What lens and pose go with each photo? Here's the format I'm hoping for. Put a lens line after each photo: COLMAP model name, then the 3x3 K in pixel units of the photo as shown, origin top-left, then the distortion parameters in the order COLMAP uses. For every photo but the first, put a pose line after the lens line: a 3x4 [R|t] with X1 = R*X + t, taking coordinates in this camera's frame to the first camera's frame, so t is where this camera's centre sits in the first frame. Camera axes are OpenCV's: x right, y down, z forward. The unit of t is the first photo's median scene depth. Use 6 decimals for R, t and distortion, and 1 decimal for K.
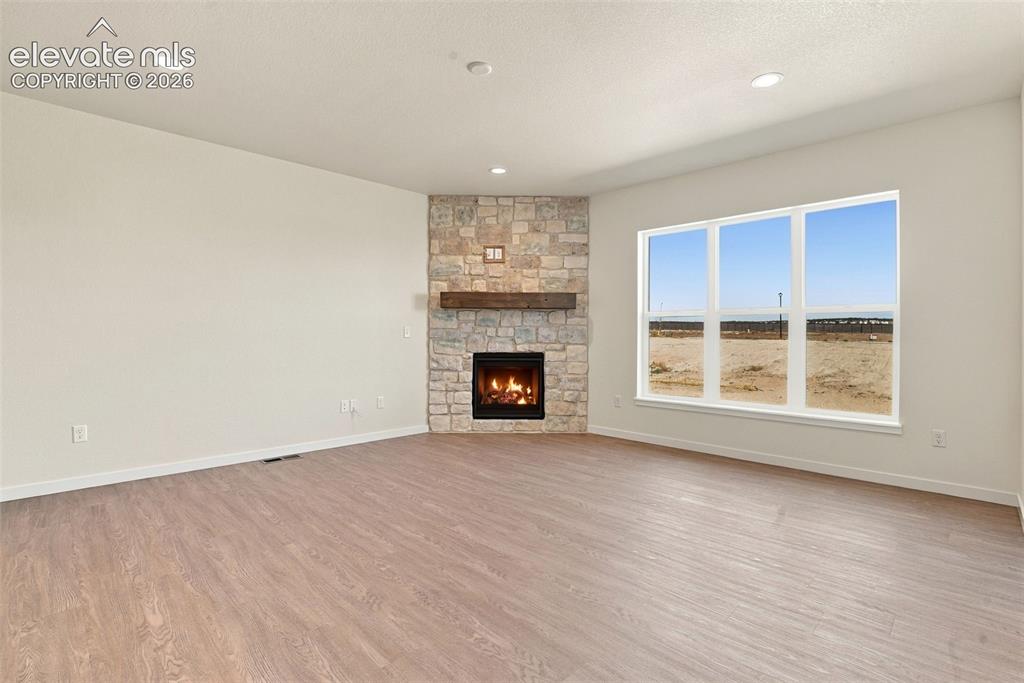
lens RADIAL K [[479.1, 0, 513.7], [0, 479.1, 337.9], [0, 0, 1]] dist [-0.038928, 0.008643]
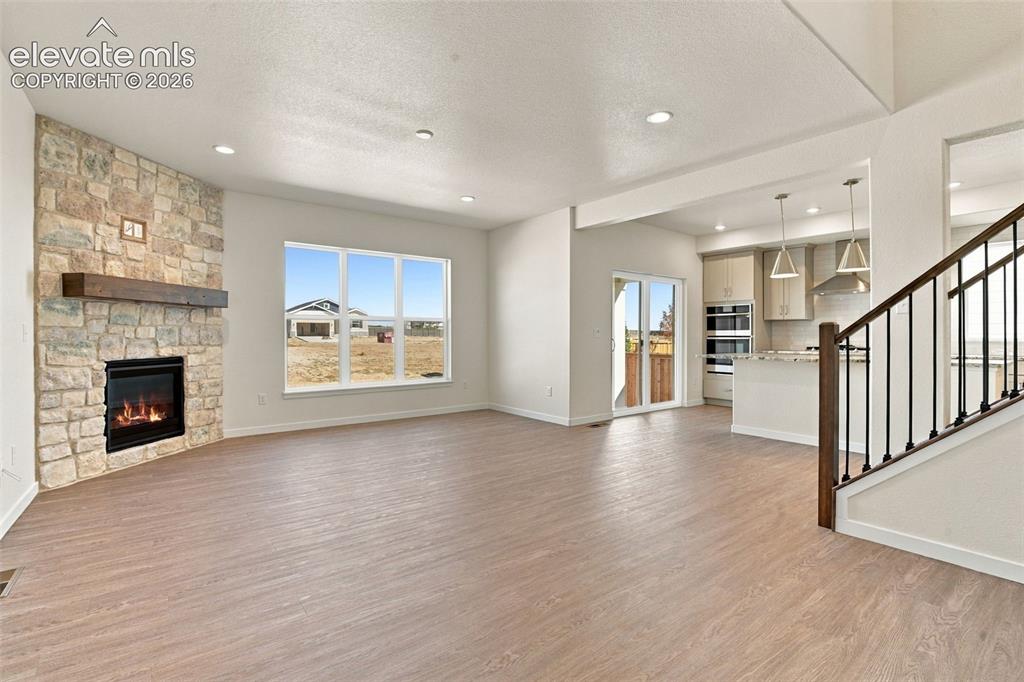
lens RADIAL K [[479.1, 0, 527.0], [0, 479.1, 339.2], [0, 0, 1]] dist [-0.038928, 0.008643]
pose [[0.116015, -0.013710, 0.993153, -0.706539], [0.008290, 0.999883, 0.012834, -0.005990], [-0.993213, 0.006744, 0.116115, 0.294993]]
